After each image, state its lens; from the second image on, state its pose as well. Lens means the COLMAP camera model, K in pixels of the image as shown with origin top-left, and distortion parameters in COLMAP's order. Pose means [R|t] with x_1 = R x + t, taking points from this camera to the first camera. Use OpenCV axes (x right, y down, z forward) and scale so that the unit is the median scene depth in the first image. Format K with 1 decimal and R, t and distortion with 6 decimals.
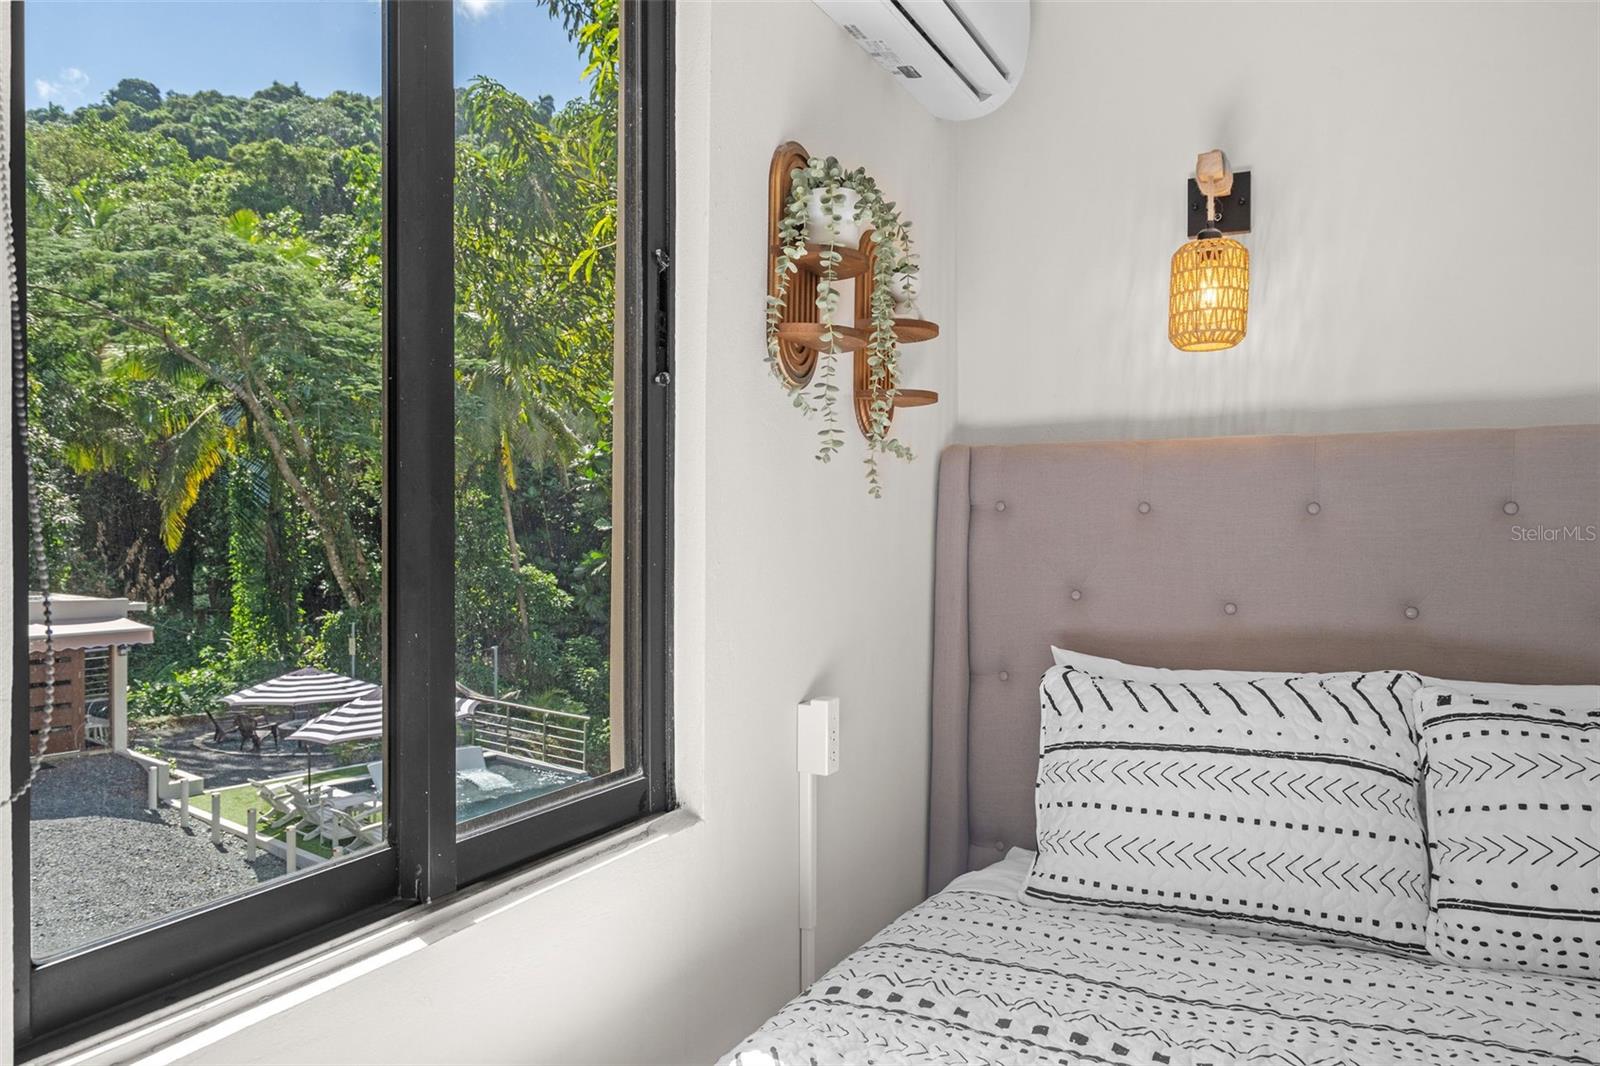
lens RADIAL K [[1117.2, 0, 786.3], [0, 1117.2, 516.7], [0, 0, 1]] dist [-0.002098, 0.006936]
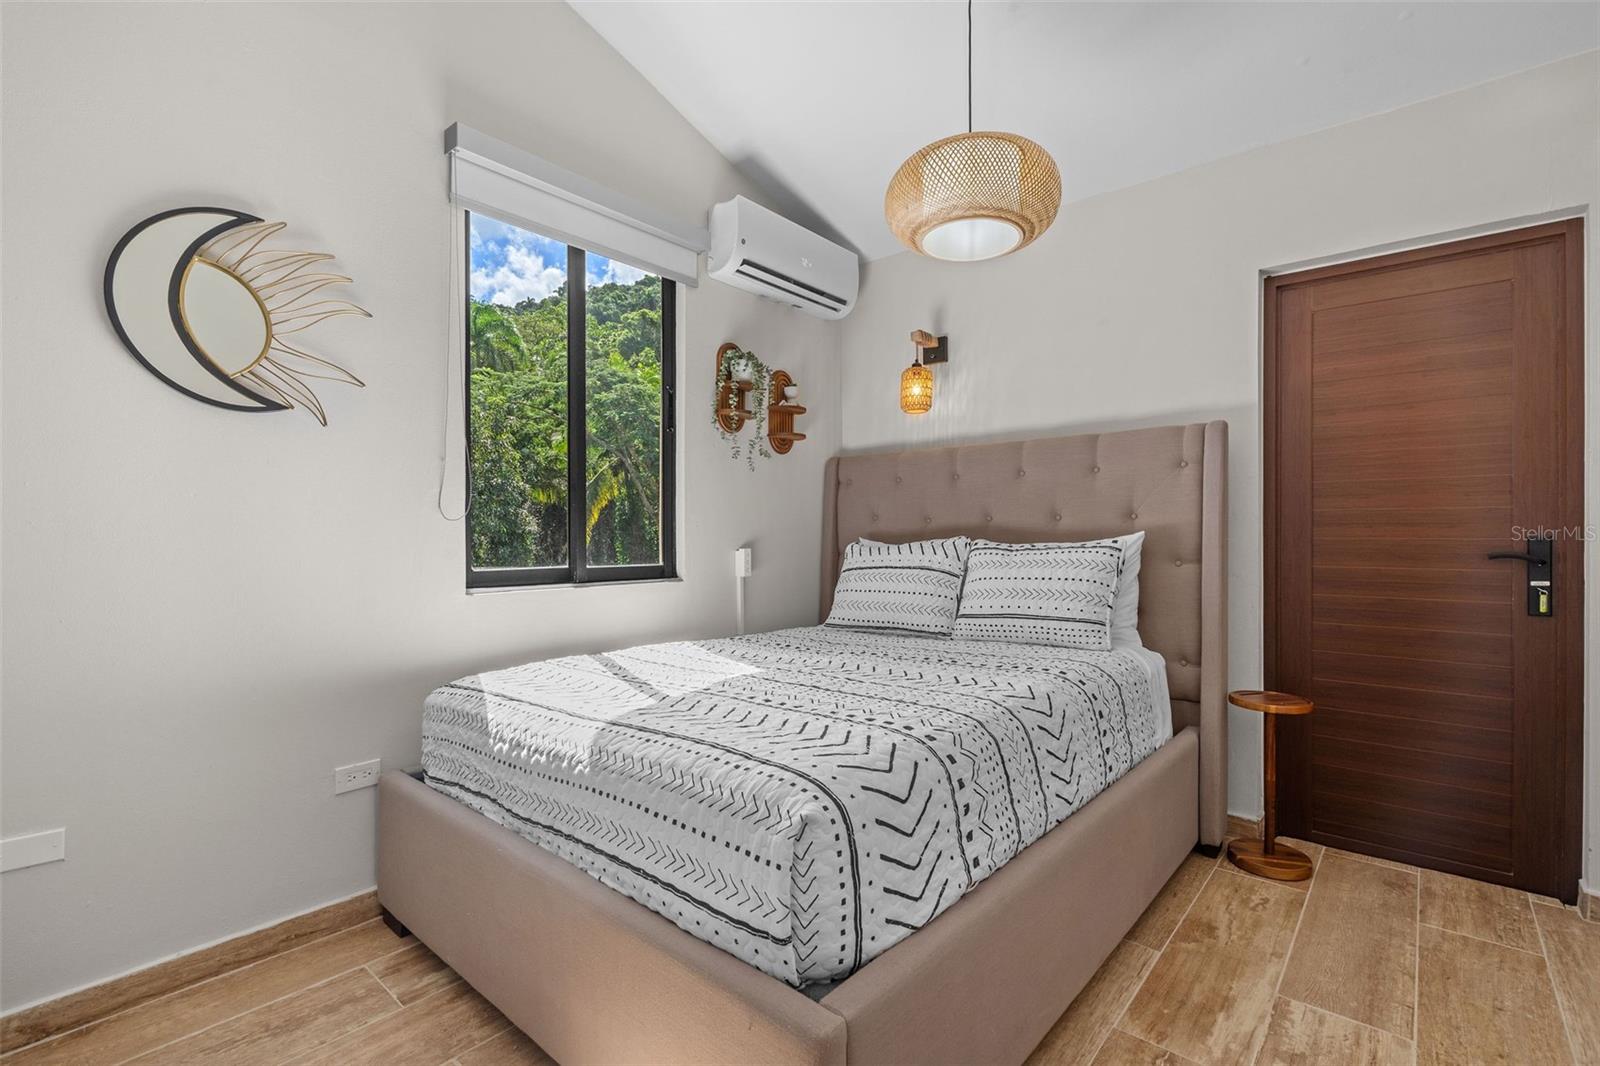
lens RADIAL K [[740.6, 0, 800.9], [0, 740.6, 533.0], [0, 0, 1]] dist [-0.005150, 0.001319]
pose [[0.972964, -0.003335, -0.230931, 0.515919], [0.002515, 0.999989, -0.003847, 0.119423], [0.230941, 0.003162, 0.972963, -0.625881]]
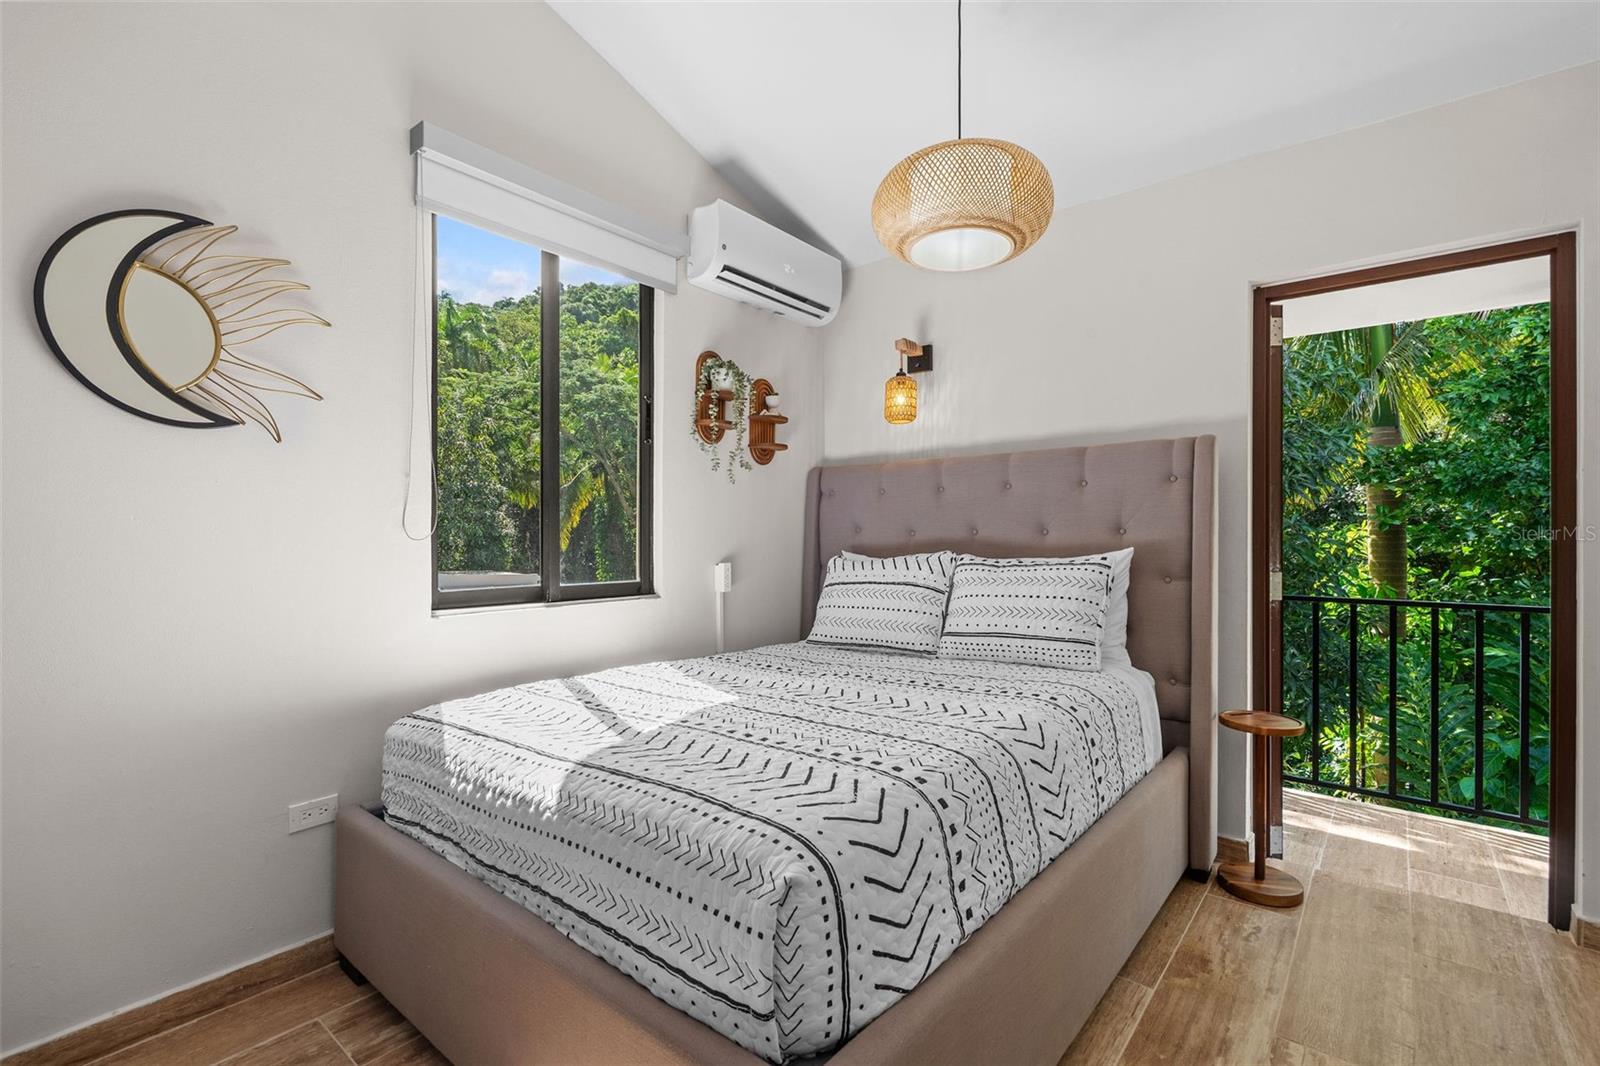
lens RADIAL K [[740.6, 0, 795.0], [0, 740.6, 534.3], [0, 0, 1]] dist [-0.005150, 0.001319]
pose [[0.977155, -0.000687, -0.212529, 0.503829], [-0.000004, 0.999995, -0.003251, 0.093309], [0.212530, 0.003178, 0.977149, -0.587655]]
